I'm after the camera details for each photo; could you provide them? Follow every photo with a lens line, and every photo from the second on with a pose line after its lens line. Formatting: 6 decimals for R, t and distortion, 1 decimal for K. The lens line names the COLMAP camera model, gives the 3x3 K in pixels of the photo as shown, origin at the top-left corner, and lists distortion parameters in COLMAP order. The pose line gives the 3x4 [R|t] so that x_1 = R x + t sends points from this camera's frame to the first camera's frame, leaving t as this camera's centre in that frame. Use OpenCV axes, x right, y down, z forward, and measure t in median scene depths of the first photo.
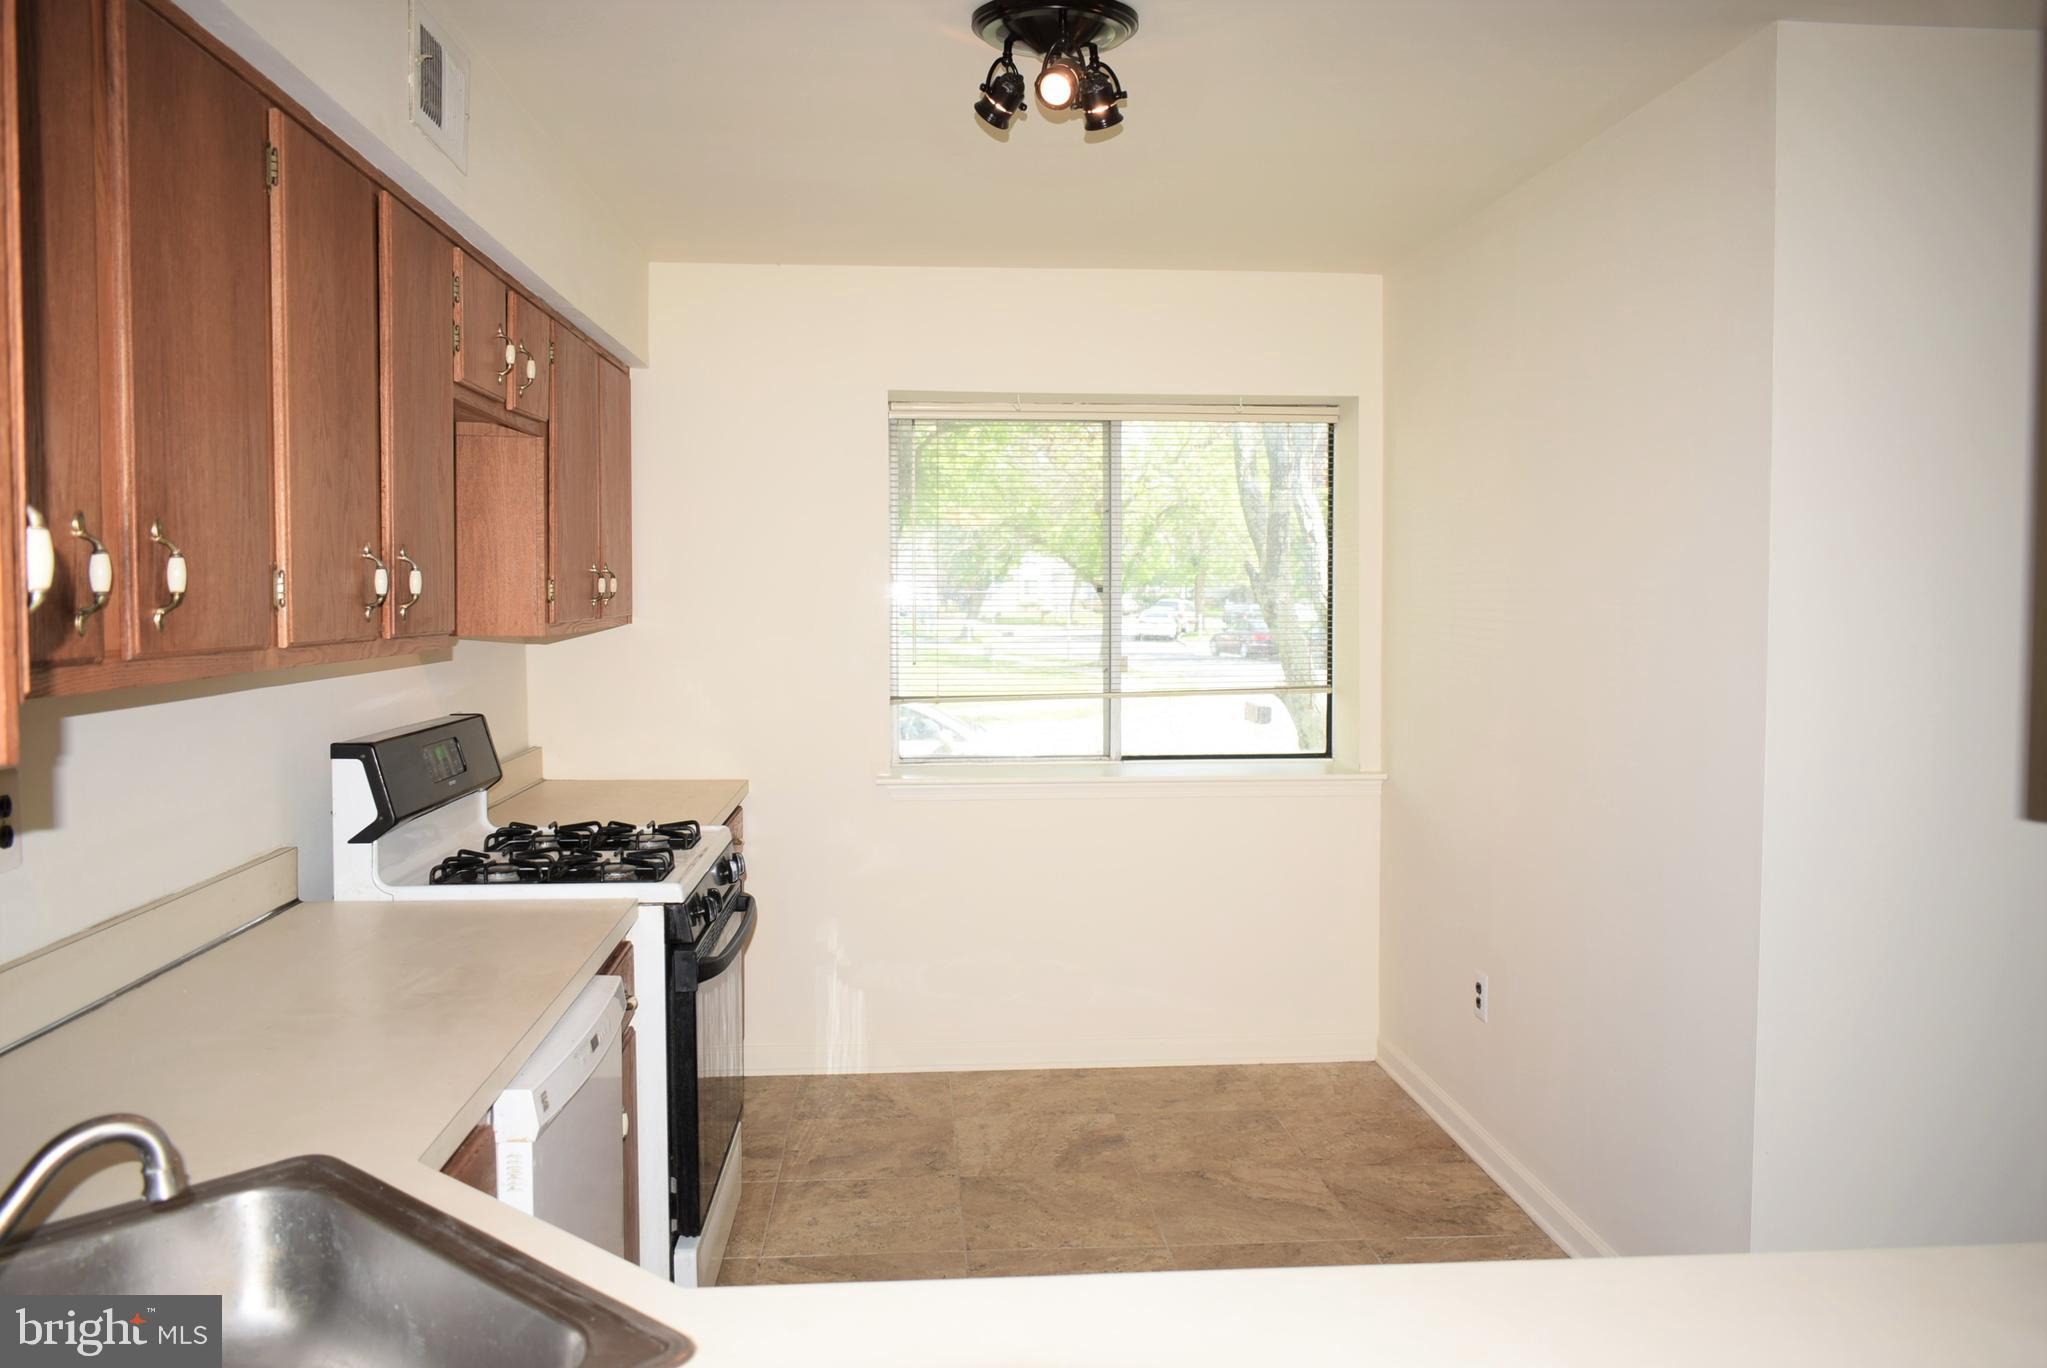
lens RADIAL K [[1591.6, 0, 1026.1], [0, 1591.6, 679.6], [0, 0, 1]] dist [-0.021145, 0.010858]
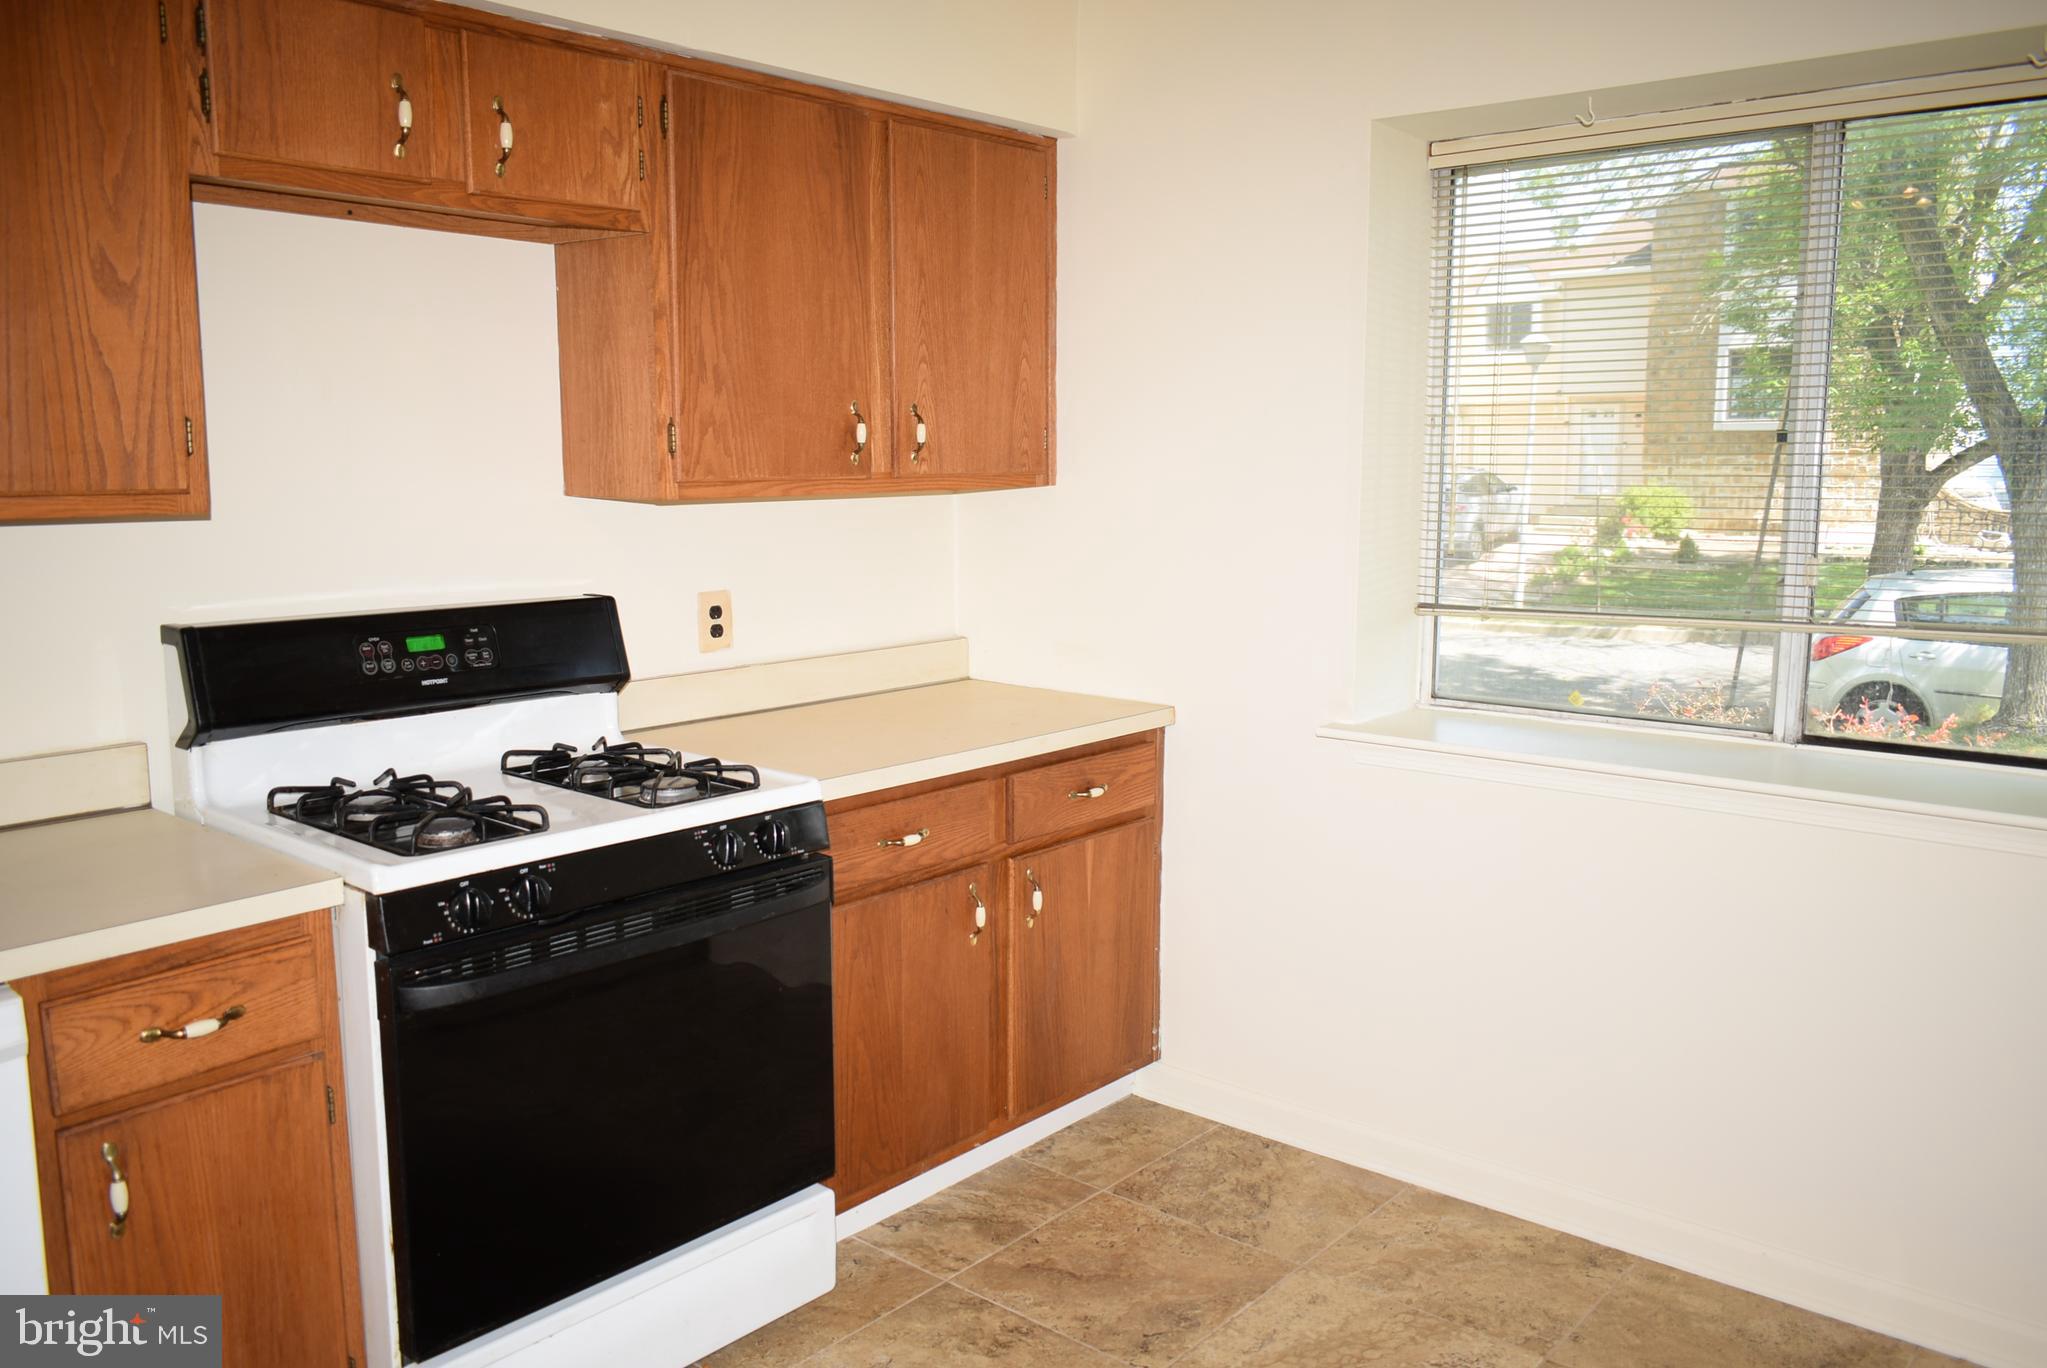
lens RADIAL K [[1591.6, 0, 1021.6], [0, 1591.6, 684.9], [0, 0, 1]] dist [-0.021145, 0.010858]
pose [[0.706744, 0.102849, -0.699953, 0.293110], [-0.037687, 0.993445, 0.107921, -0.022292], [0.706464, -0.049894, 0.705988, 0.470304]]
